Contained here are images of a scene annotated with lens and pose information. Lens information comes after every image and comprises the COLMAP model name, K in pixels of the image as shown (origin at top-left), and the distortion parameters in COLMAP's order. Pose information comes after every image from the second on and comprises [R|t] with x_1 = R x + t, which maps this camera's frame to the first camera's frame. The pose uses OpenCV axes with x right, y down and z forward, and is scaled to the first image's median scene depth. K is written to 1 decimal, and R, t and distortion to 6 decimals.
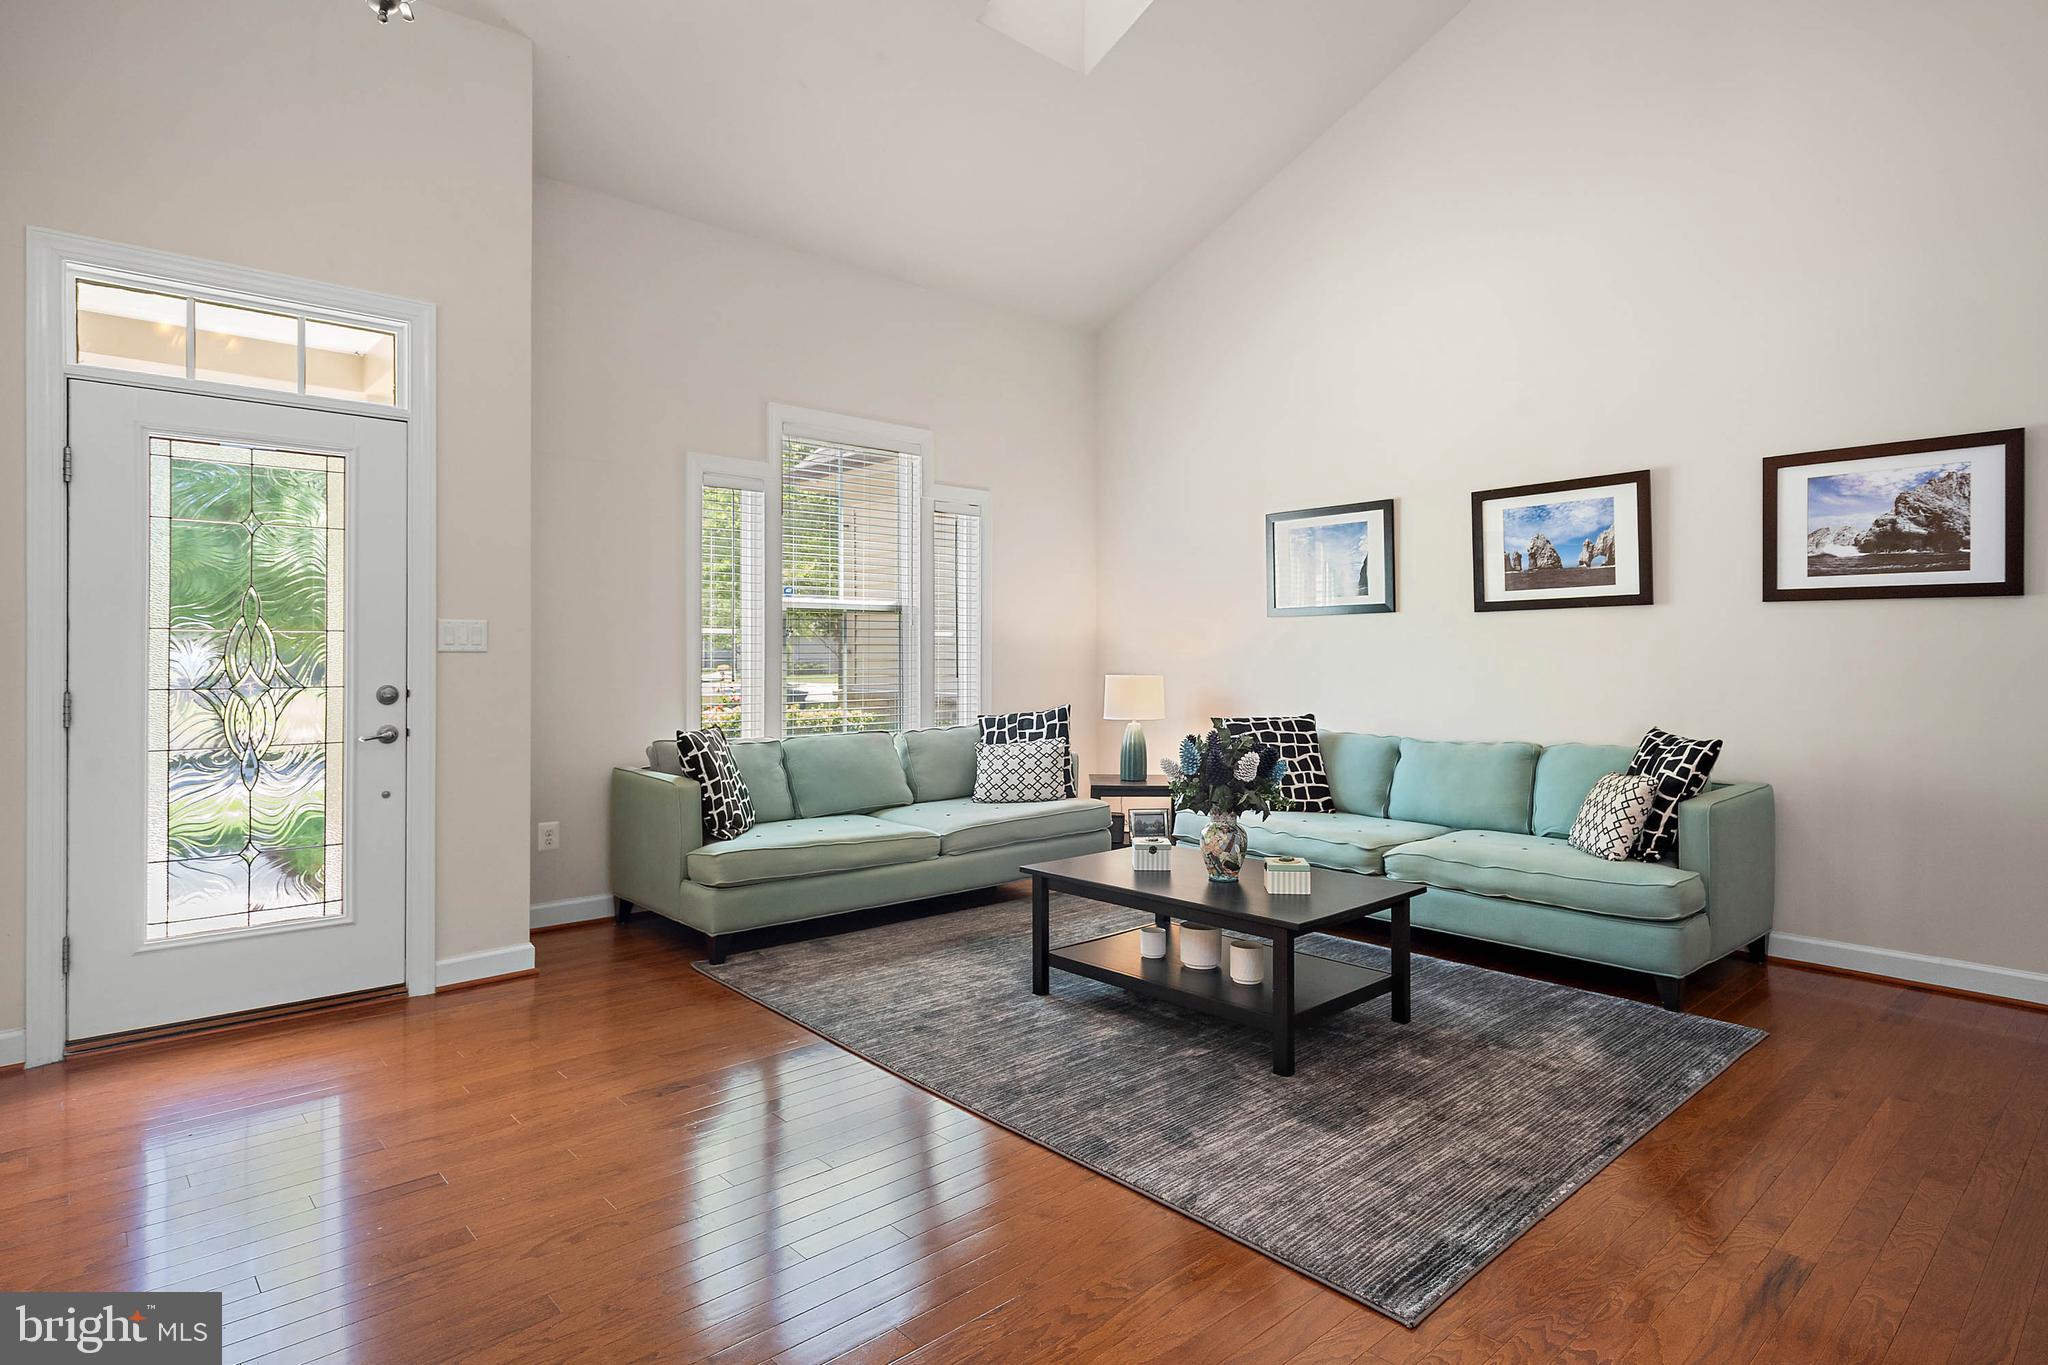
lens RADIAL K [[1088.1, 0, 1002.7], [0, 1088.1, 690.9], [0, 0, 1]] dist [-0.003353, 0.000787]
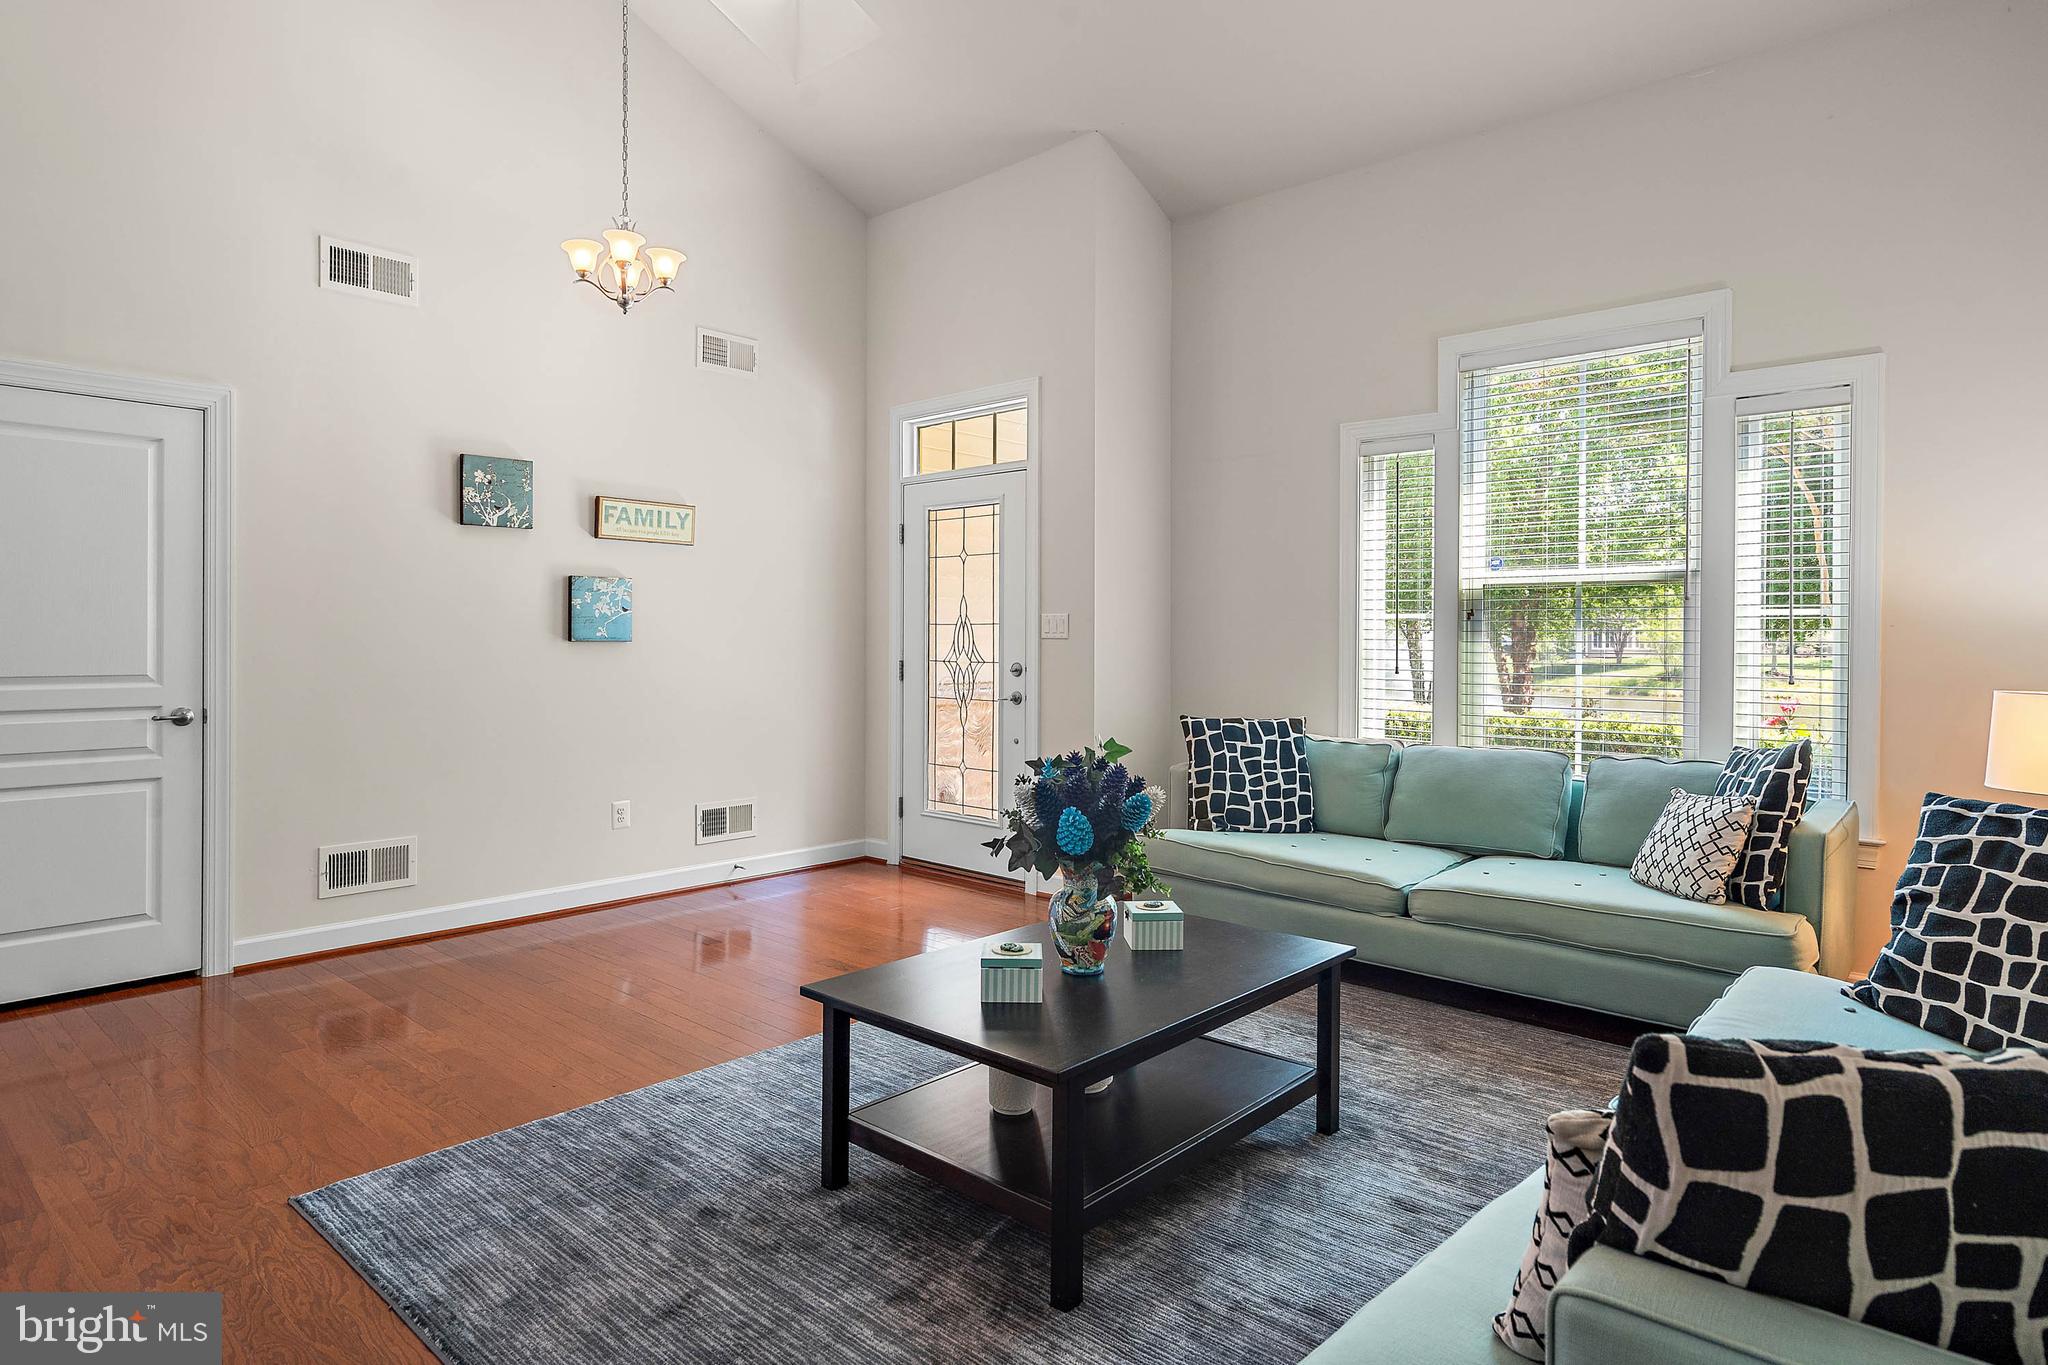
lens RADIAL K [[1121.1, 0, 1023.5], [0, 1121.1, 674.9], [0, 0, 1]] dist [0.002679, 0.001526]
pose [[0.114722, 0.031504, -0.992898, 0.780386], [-0.040143, 0.998828, 0.027054, -0.026041], [0.992586, 0.036754, 0.115853, 0.760885]]
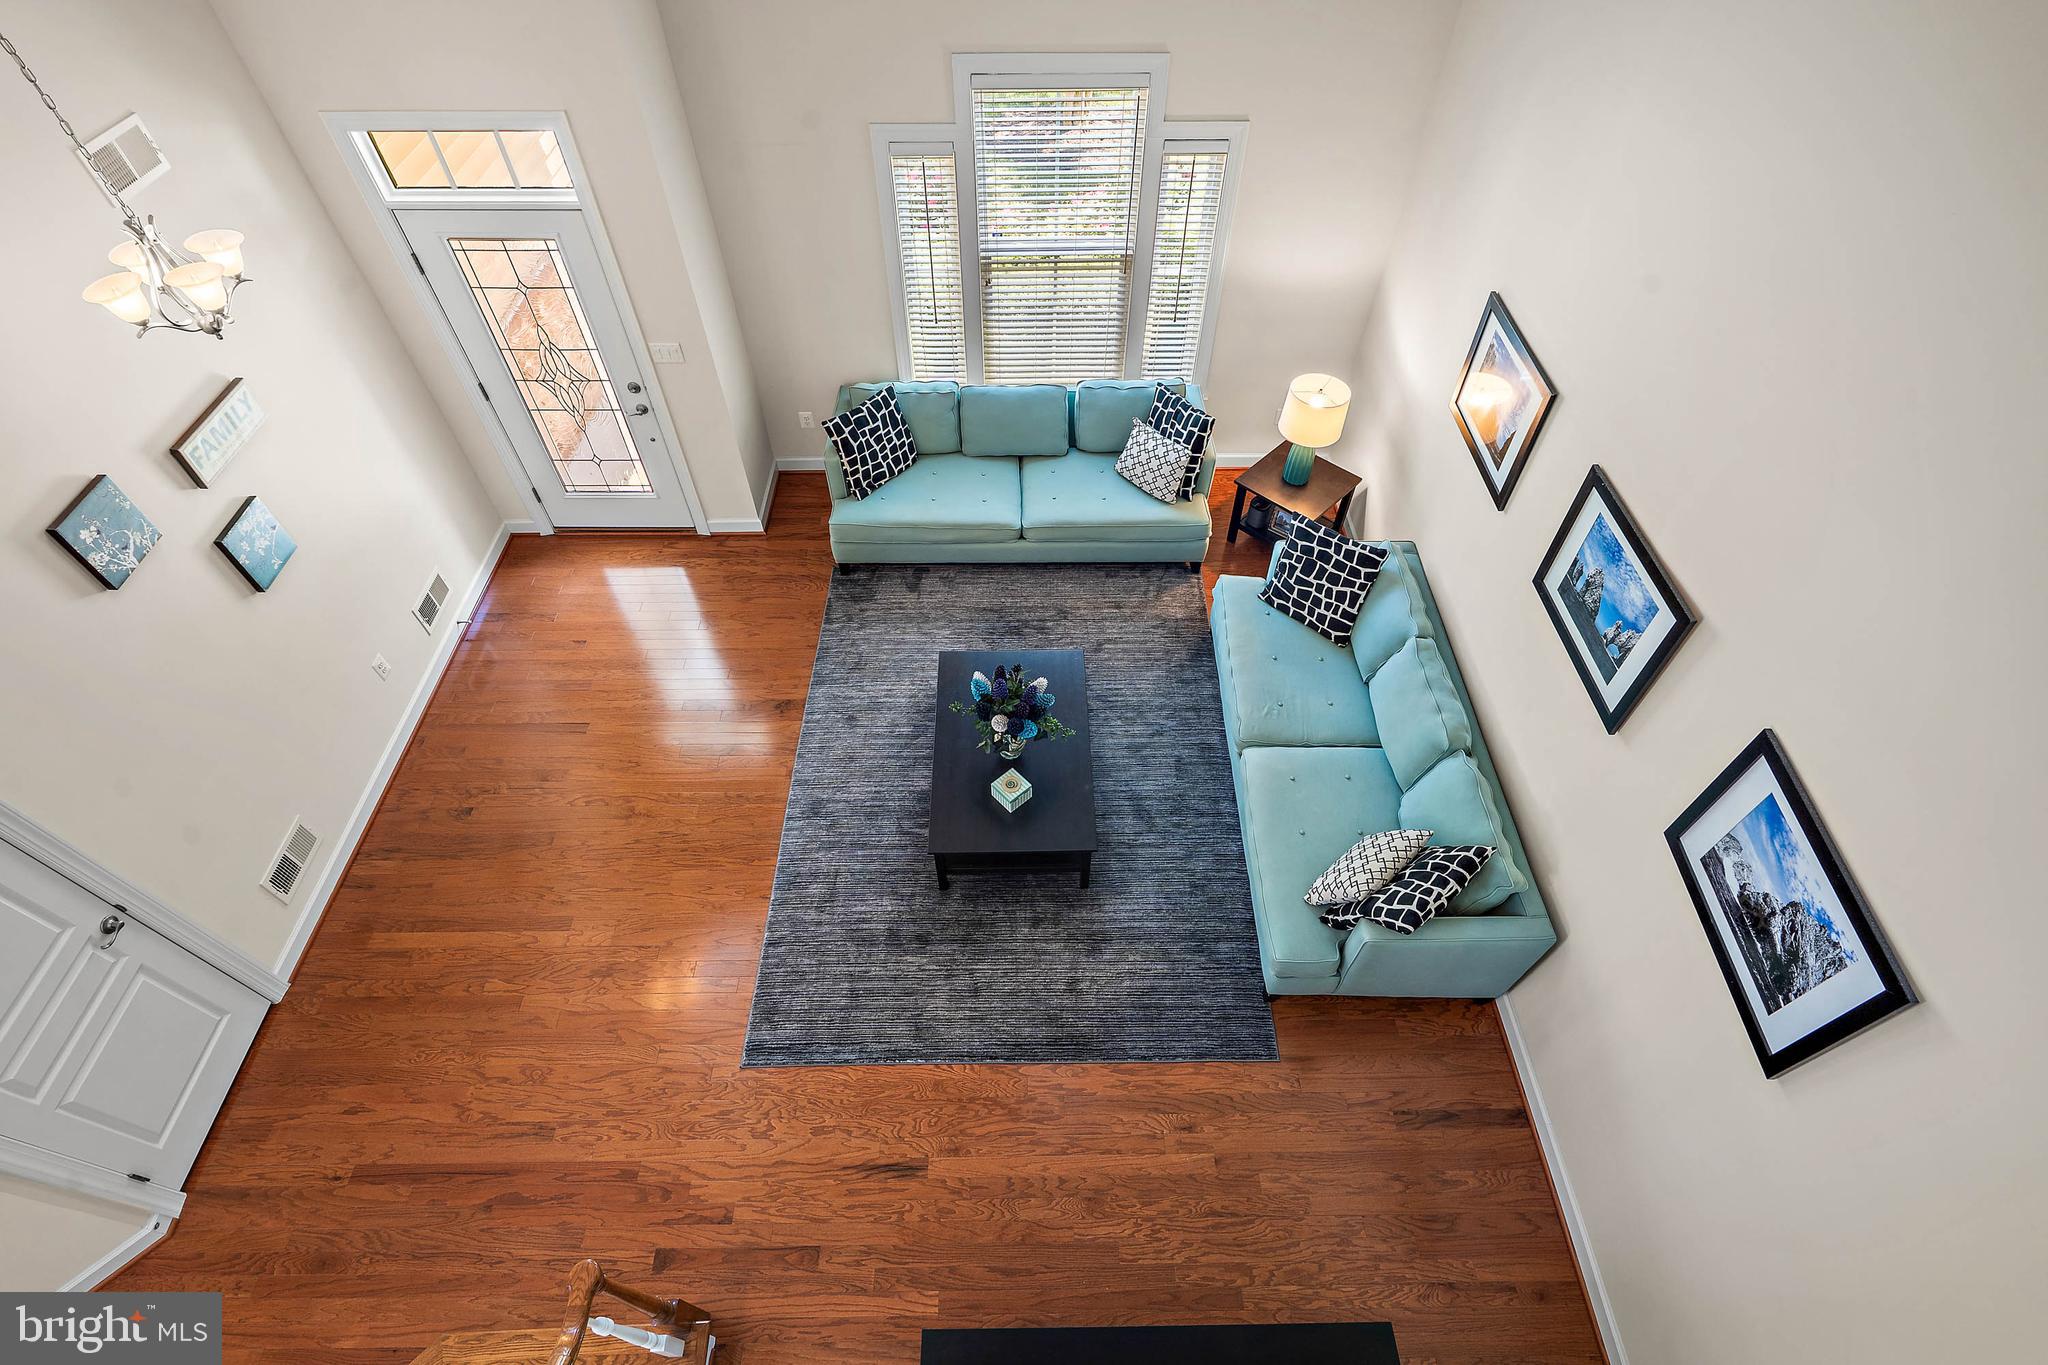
lens RADIAL K [[913.2, 0, 1014.9], [0, 913.2, 701.5], [0, 0, 1]] dist [-0.014638, 0.001495]
pose [[0.755981, 0.514511, -0.404687, 0.561325], [-0.018397, 0.634681, 0.772555, -0.666237], [0.654336, -0.576592, 0.489272, 0.409526]]
